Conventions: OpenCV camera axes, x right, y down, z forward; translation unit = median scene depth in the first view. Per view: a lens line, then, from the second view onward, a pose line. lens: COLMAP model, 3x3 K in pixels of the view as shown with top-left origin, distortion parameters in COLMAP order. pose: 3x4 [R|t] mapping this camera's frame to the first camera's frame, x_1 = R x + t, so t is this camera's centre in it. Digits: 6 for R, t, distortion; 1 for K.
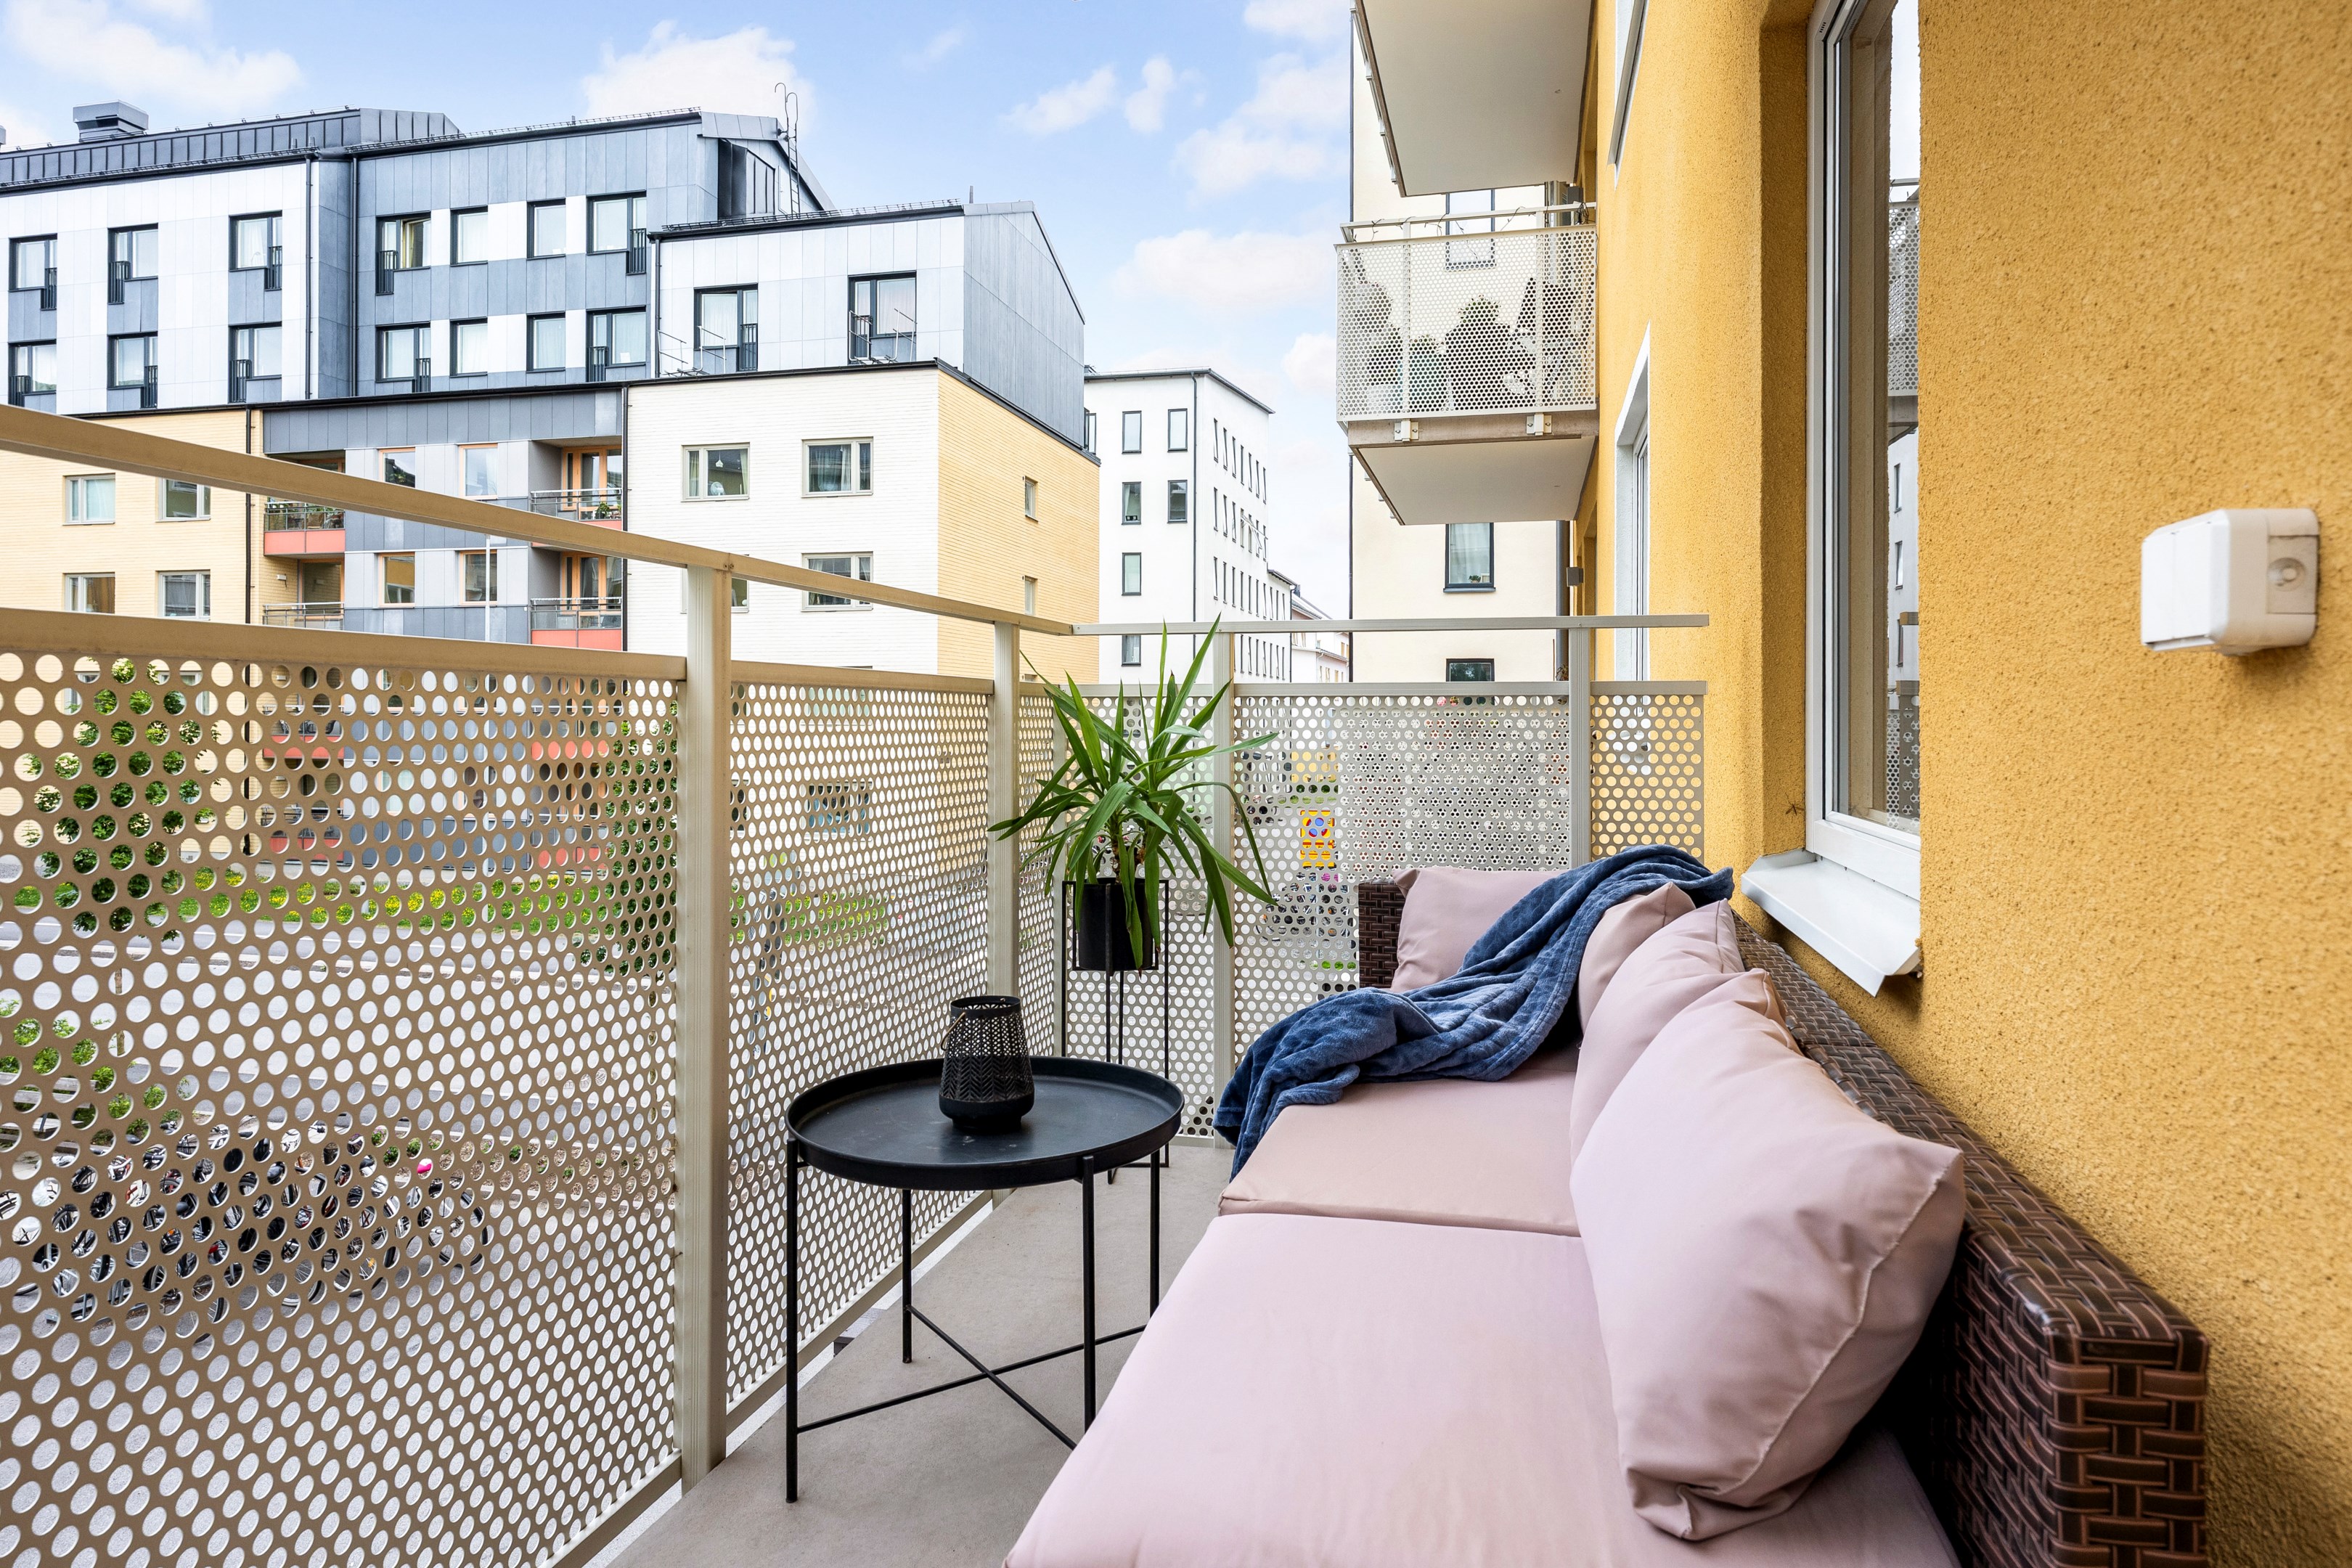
lens RADIAL K [[1352.8, 0, 1176.8], [0, 1352.8, 695.2], [0, 0, 1]] dist [-0.000667, 0.000575]
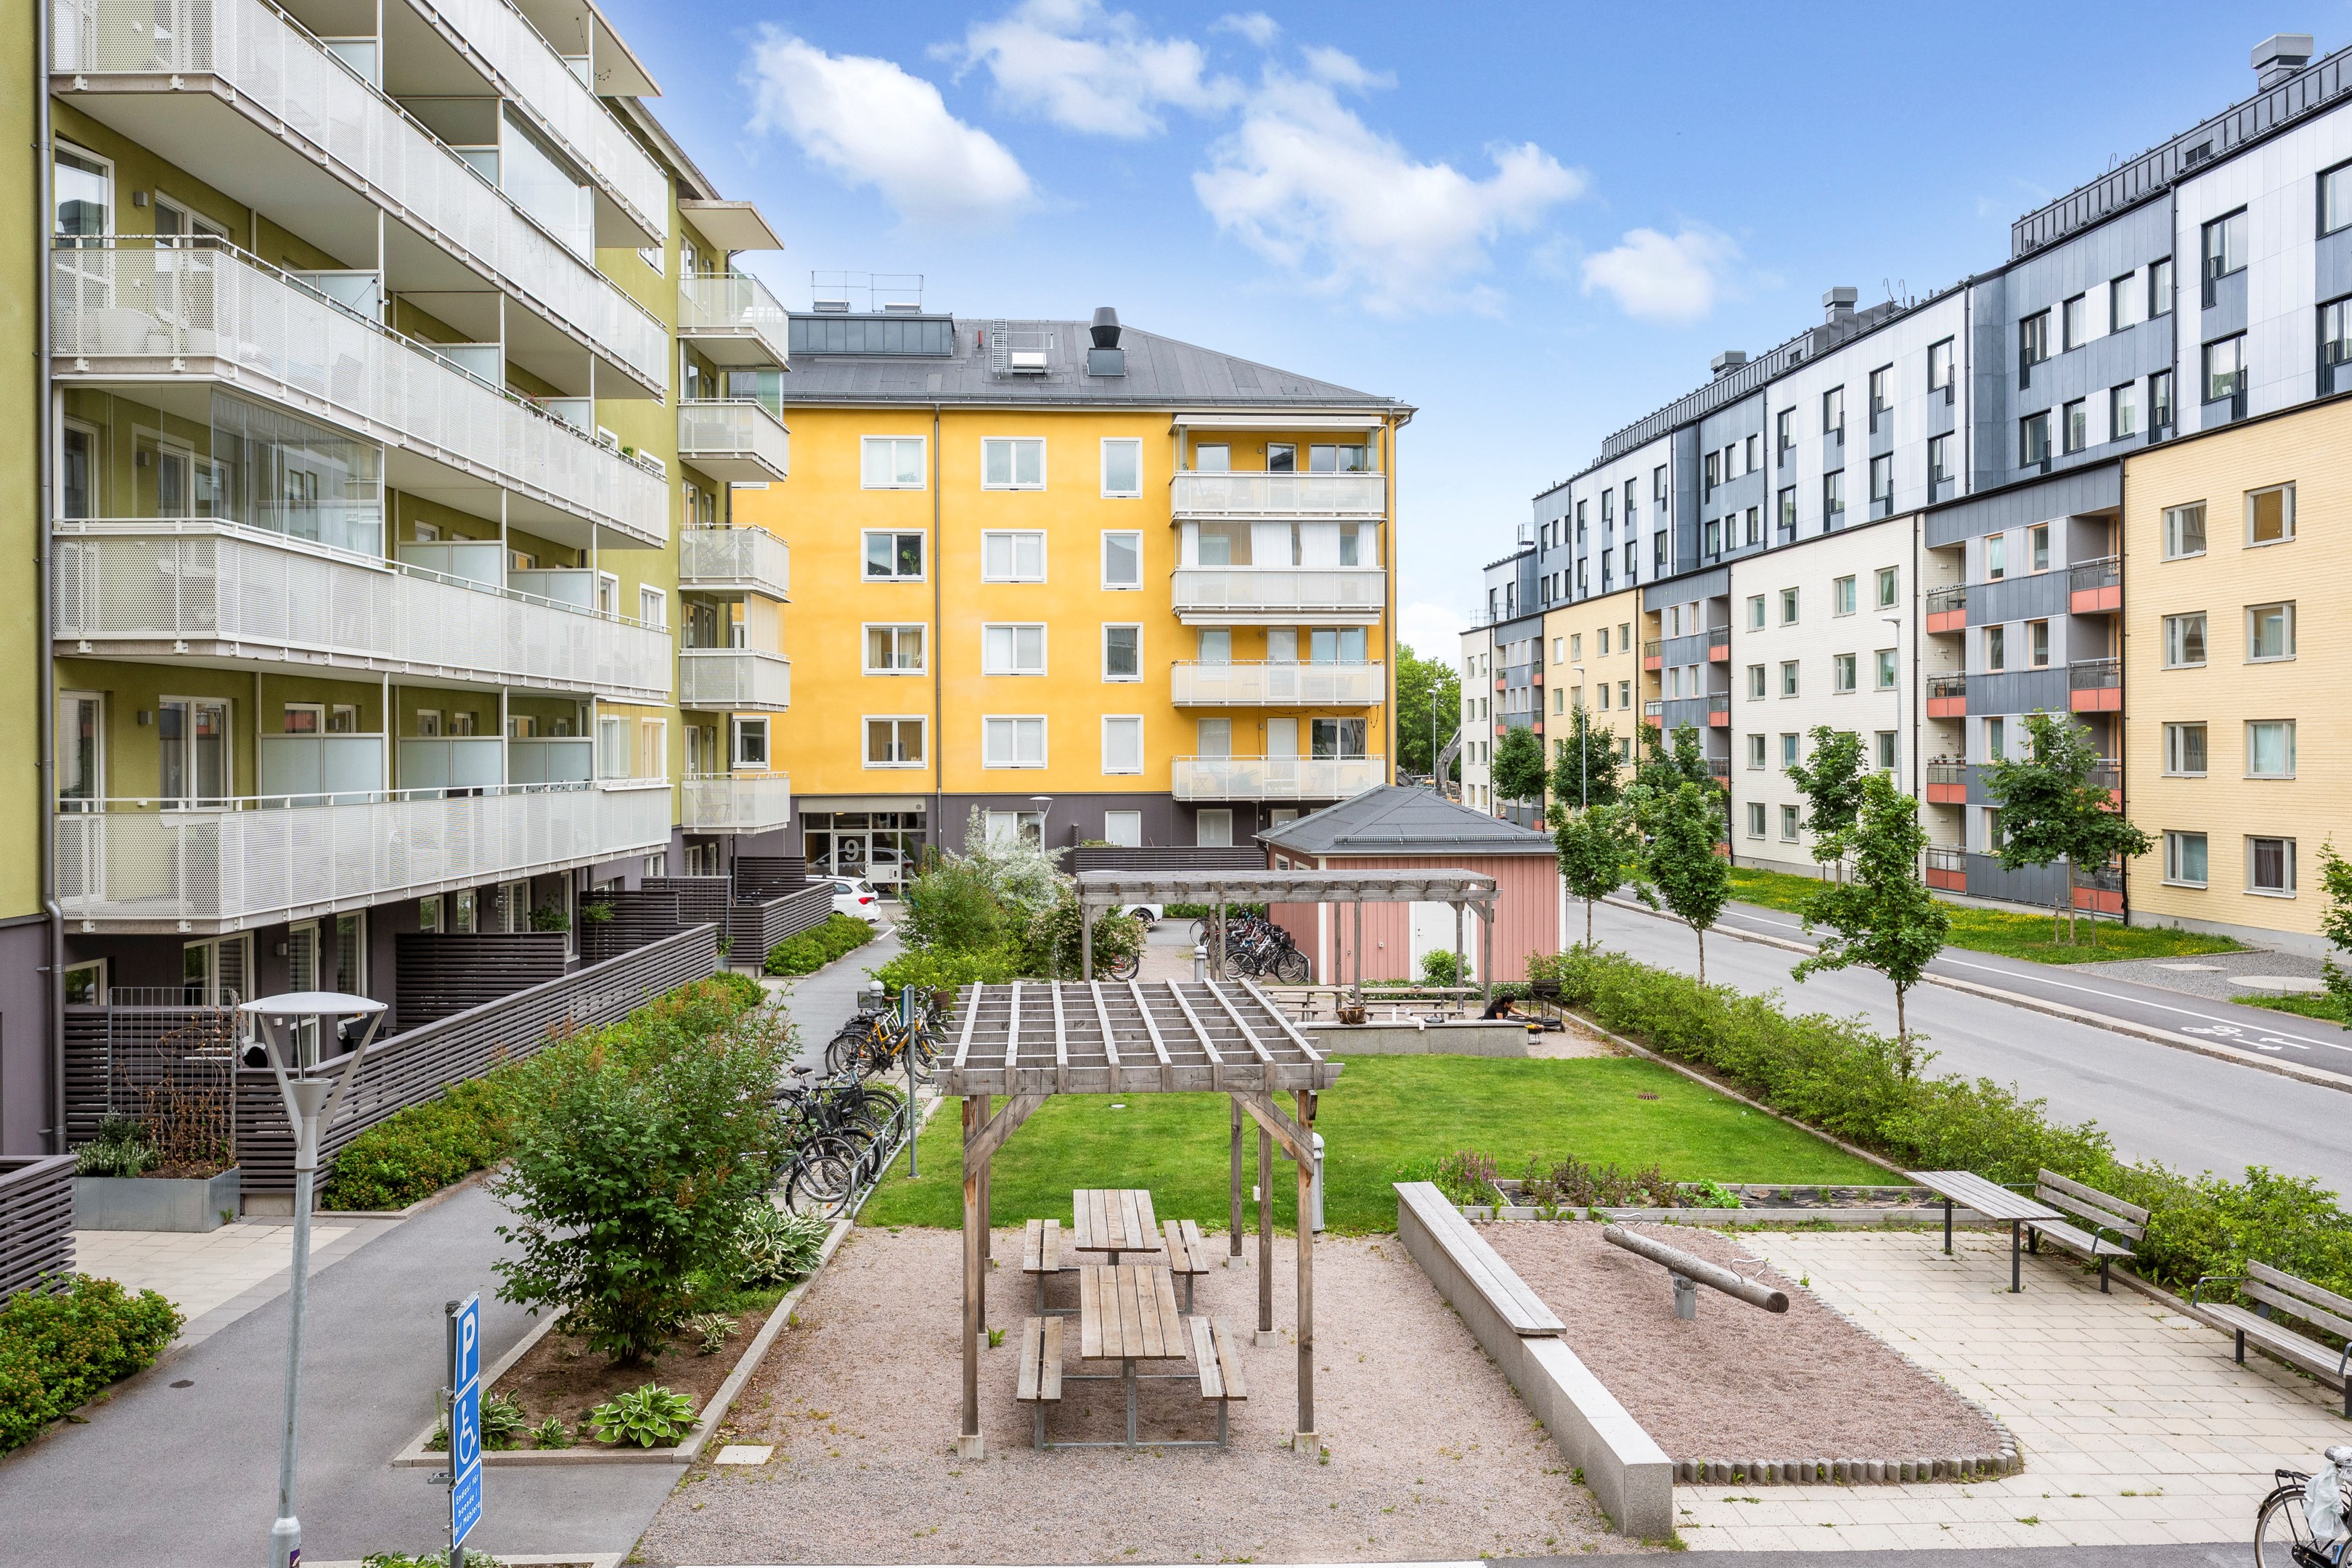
lens RADIAL K [[1937.0, 0, 1176.0], [0, 1937.0, 784.0], [0, 0, 1]] dist [-0.009393, -0.000132]
pose [[0.319699, 0.011413, -0.947450, 0.699369], [0.007165, 0.999870, 0.014462, 0.000387], [0.947492, -0.011412, 0.319576, -0.170874]]
